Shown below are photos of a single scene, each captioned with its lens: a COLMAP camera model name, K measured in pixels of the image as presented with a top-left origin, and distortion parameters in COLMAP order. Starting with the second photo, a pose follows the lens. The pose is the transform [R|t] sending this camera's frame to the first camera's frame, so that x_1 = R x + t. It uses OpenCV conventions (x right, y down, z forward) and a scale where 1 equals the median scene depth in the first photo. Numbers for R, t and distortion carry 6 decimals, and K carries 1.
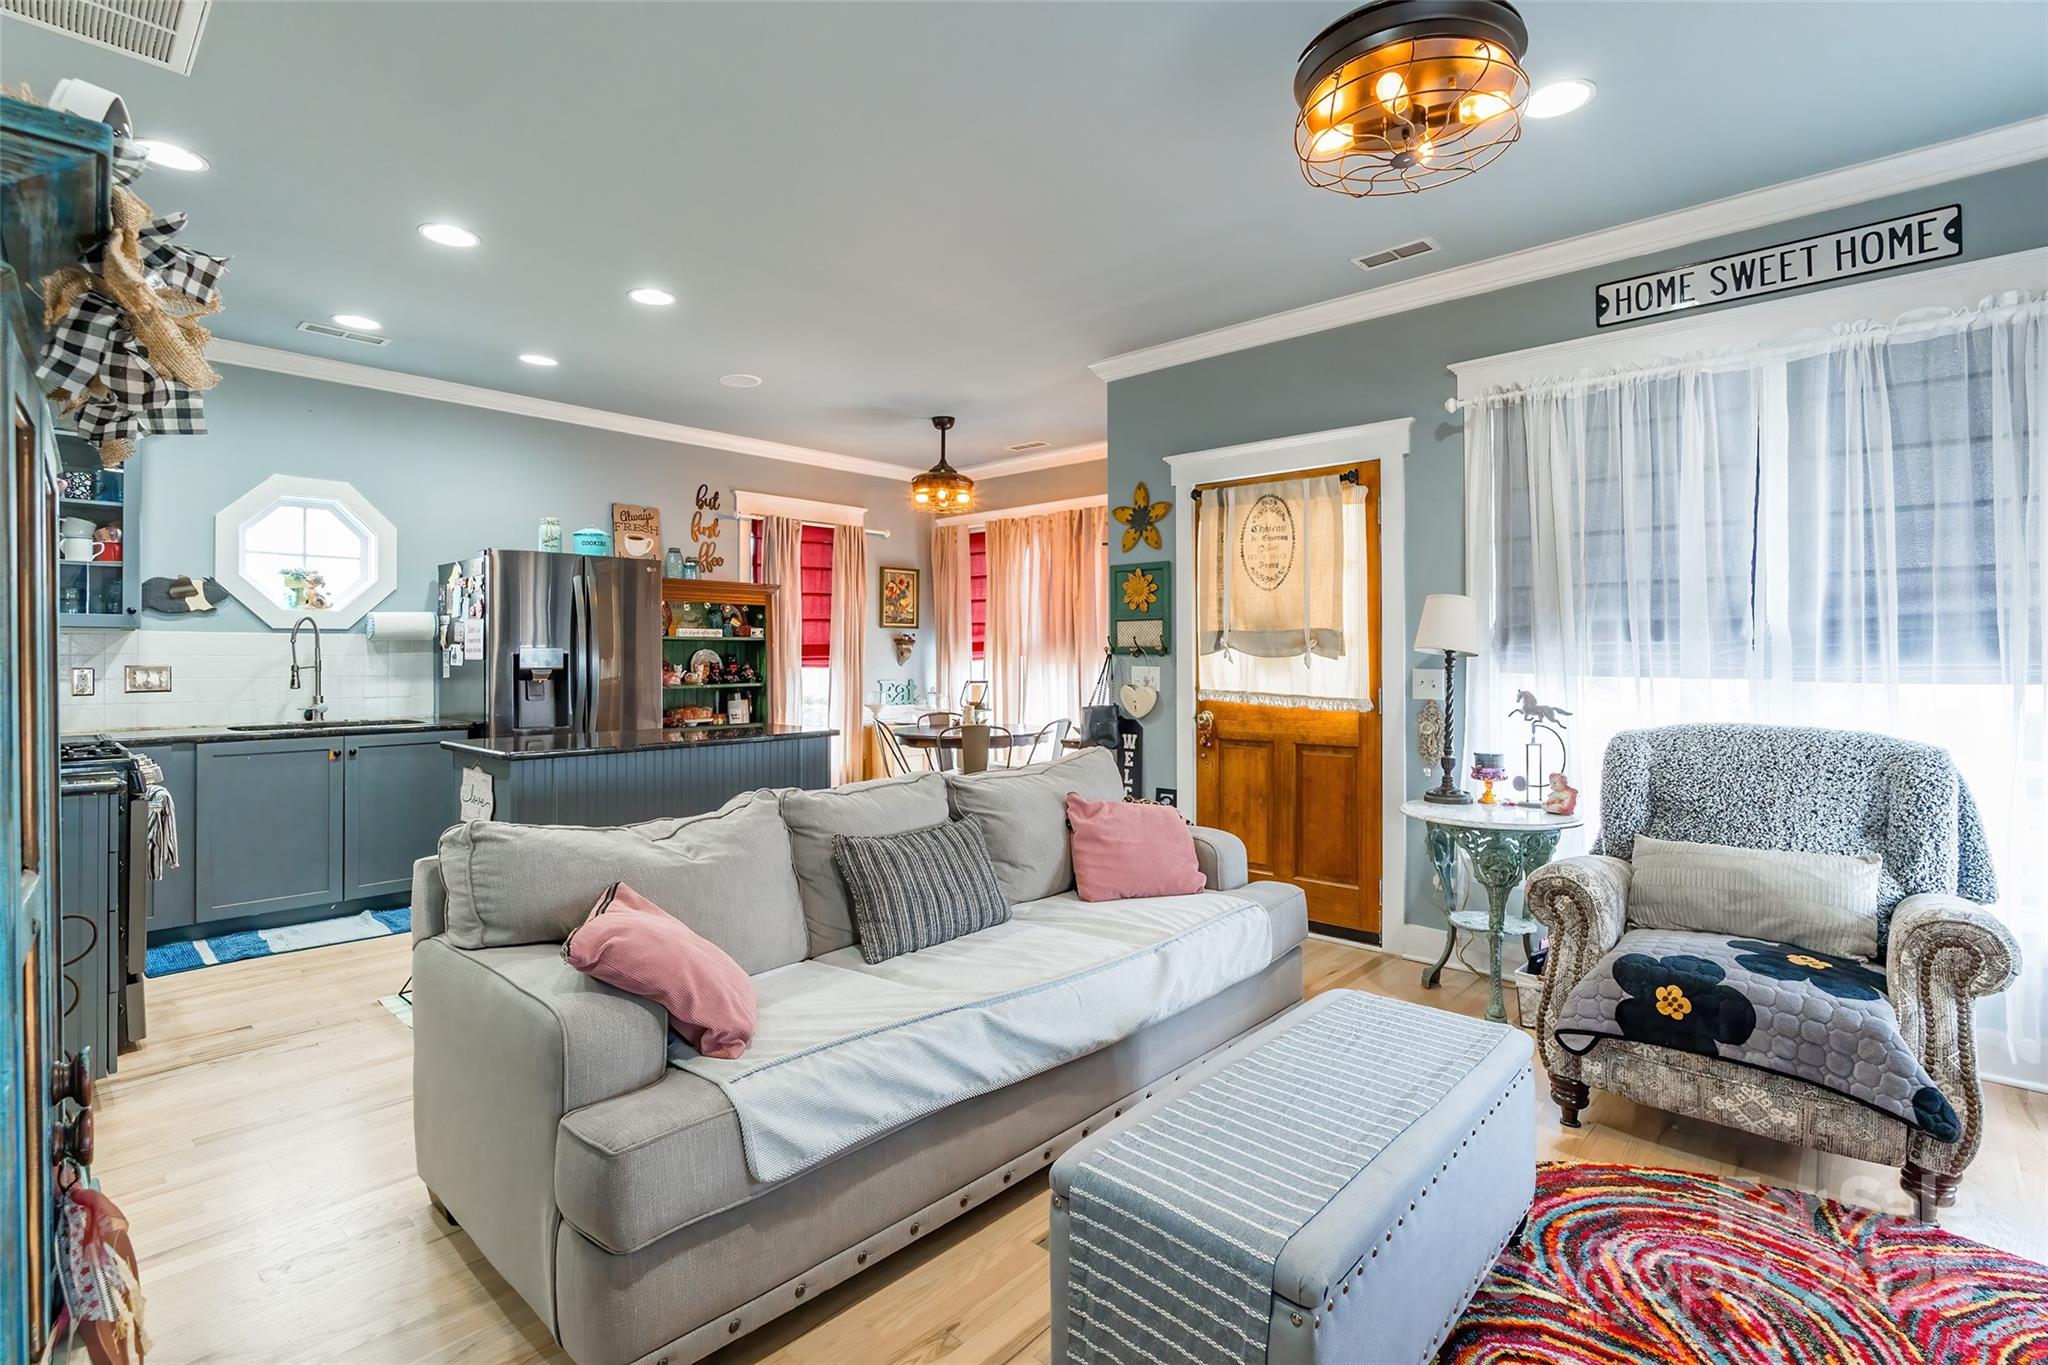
lens RADIAL K [[957.0, 0, 1010.2], [0, 957.0, 652.6], [0, 0, 1]] dist [-0.013322, 0.002135]
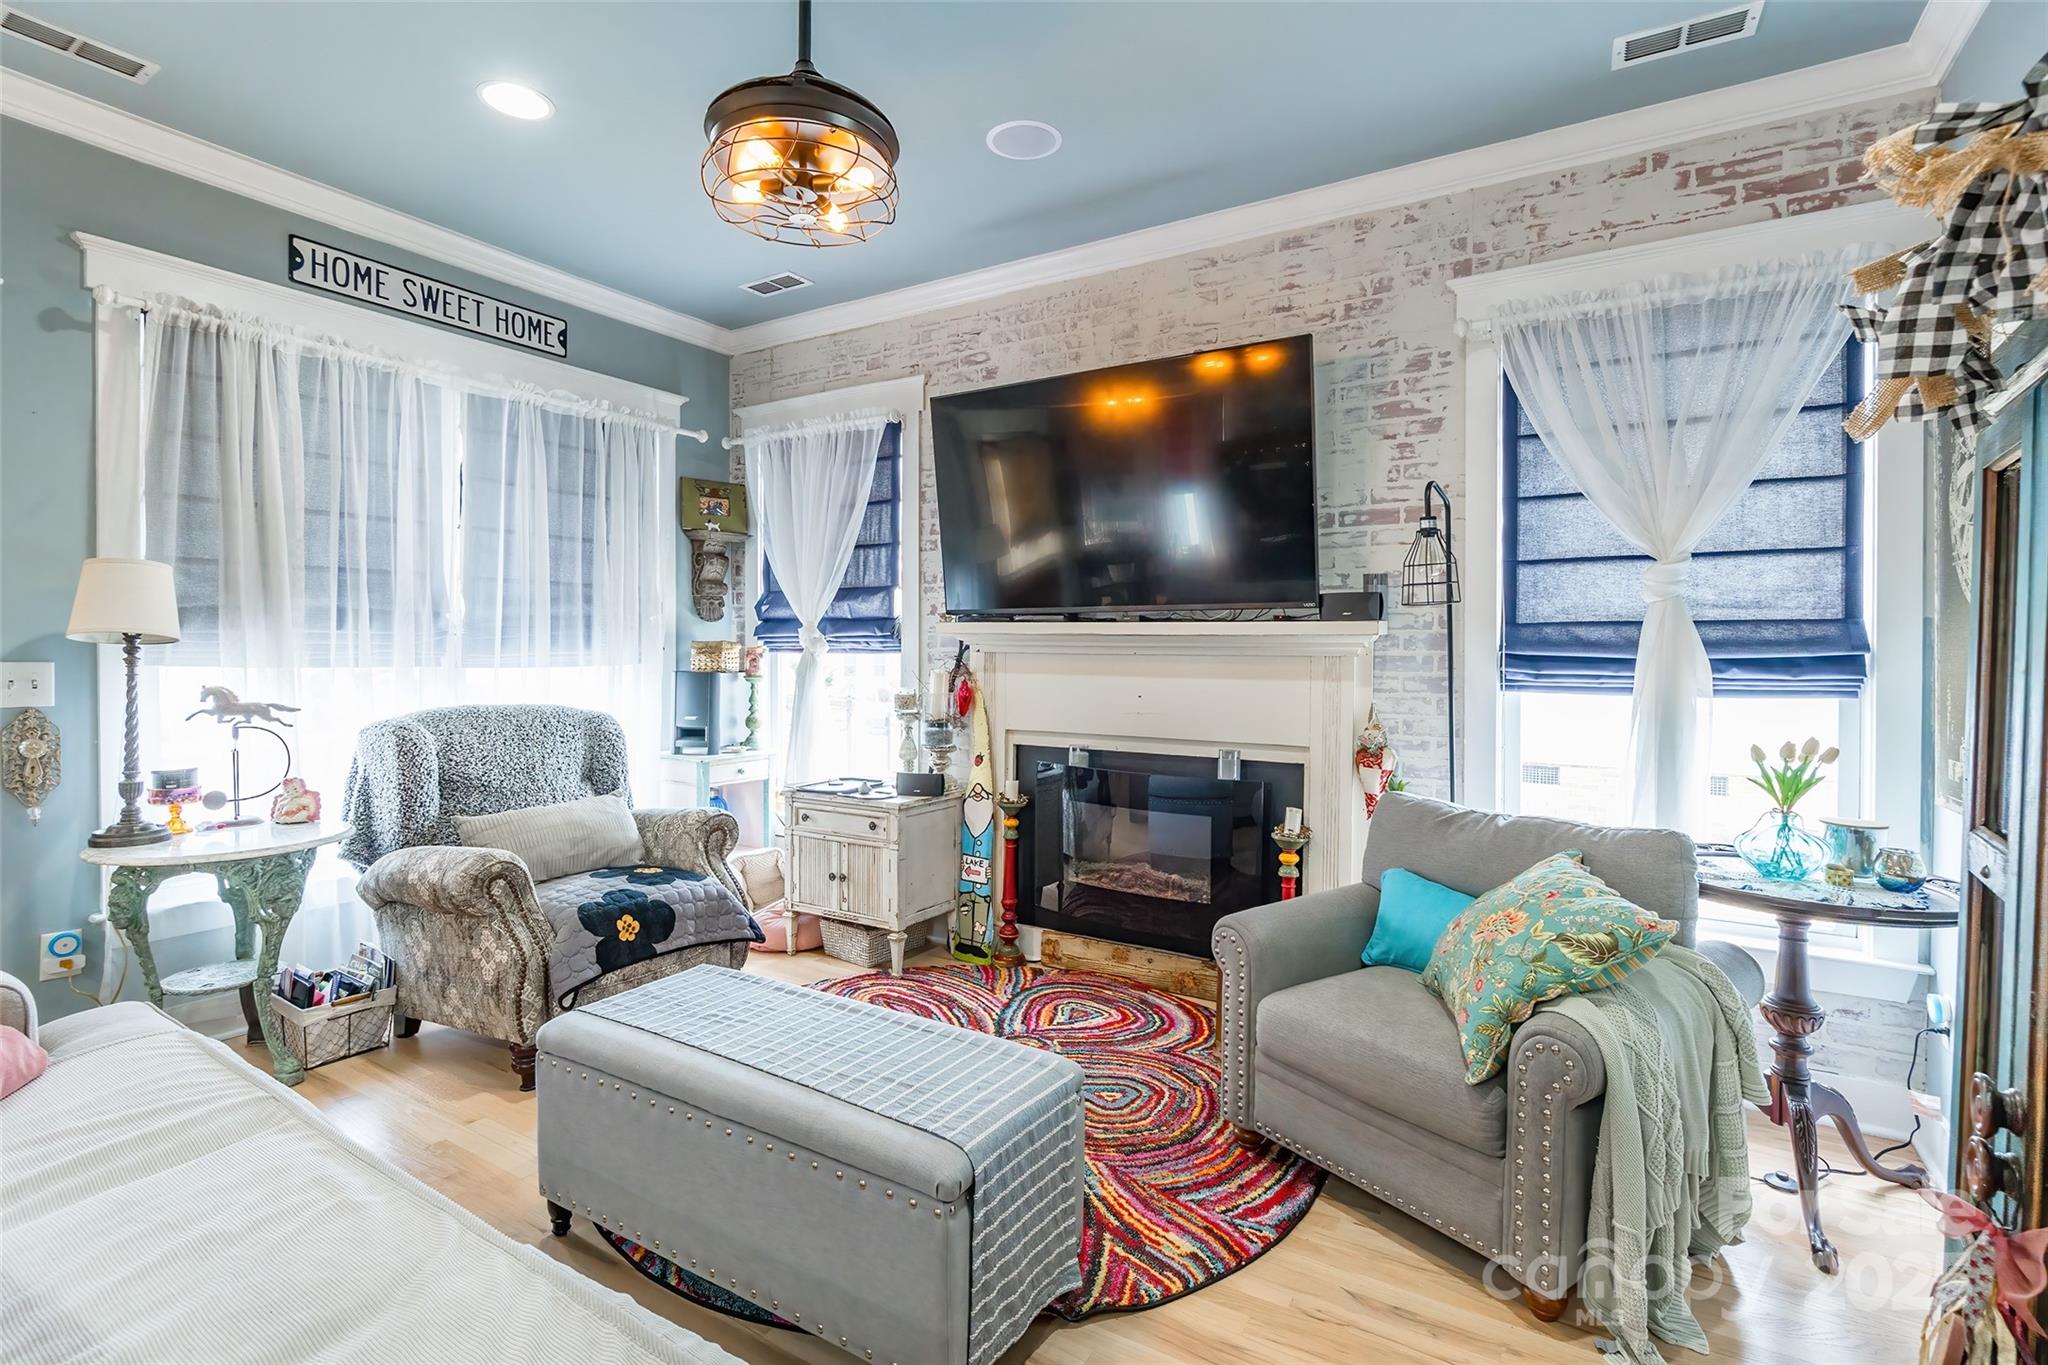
lens RADIAL K [[957.0, 0, 1029.5], [0, 957.0, 663.5], [0, 0, 1]] dist [-0.013322, 0.002135]
pose [[-0.195274, -0.013469, 0.980656, -0.308164], [-0.008320, 0.999892, 0.012077, 0.003308], [-0.980713, -0.005801, -0.195365, 0.370363]]
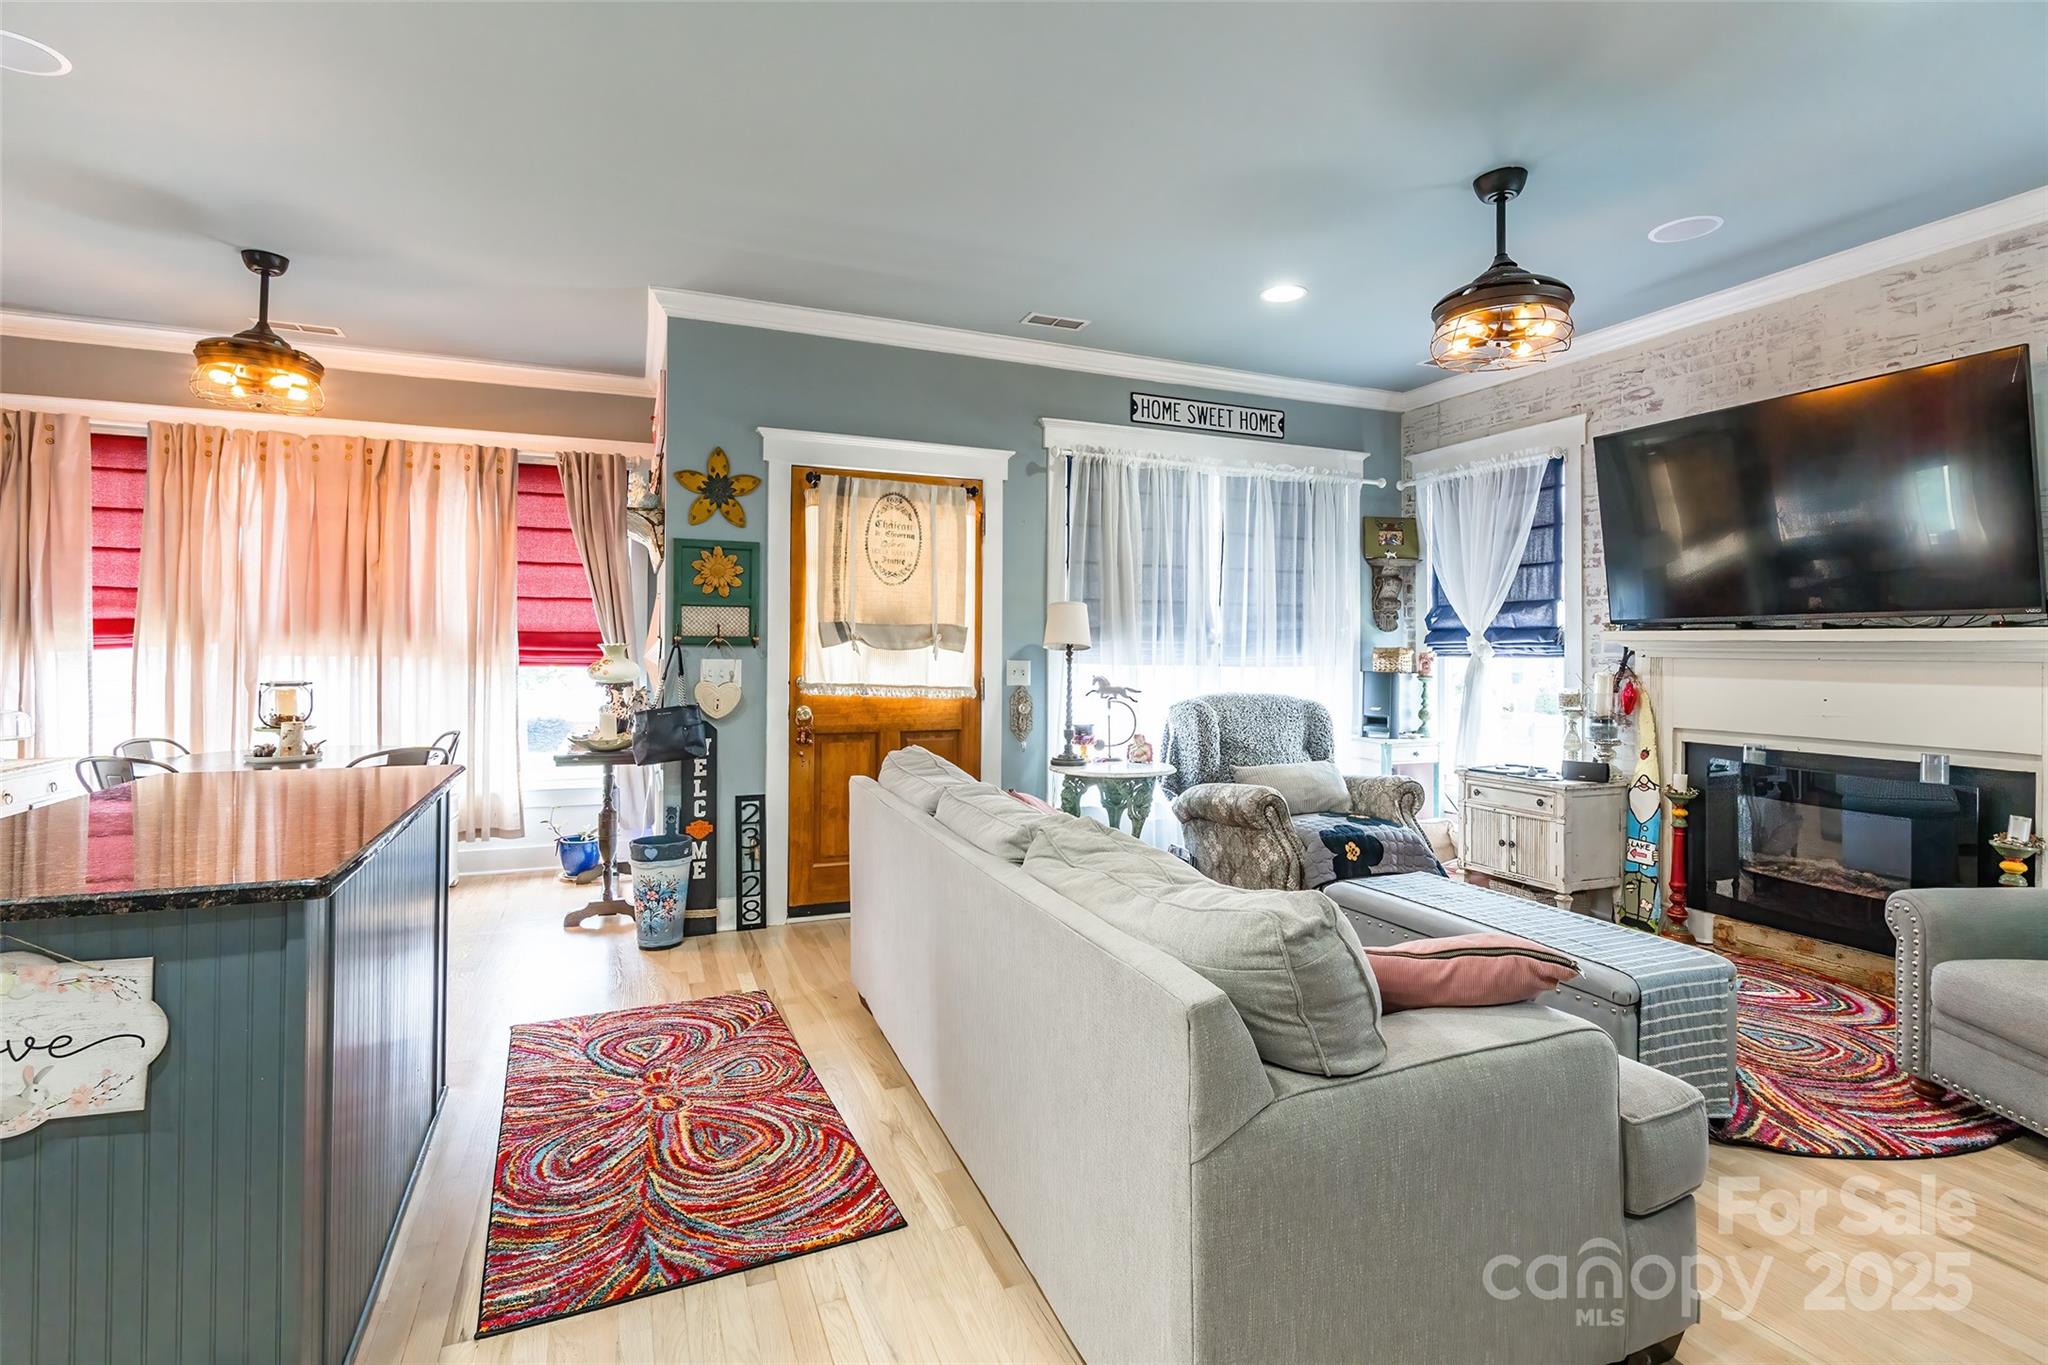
lens RADIAL K [[957.0, 0, 1038.4], [0, 957.0, 639.2], [0, 0, 1]] dist [-0.013322, 0.002135]
pose [[0.411113, 0.015805, 0.911448, -0.569447], [-0.010843, 0.999864, -0.012447, 0.004327], [-0.911520, -0.004766, 0.411228, 0.407422]]
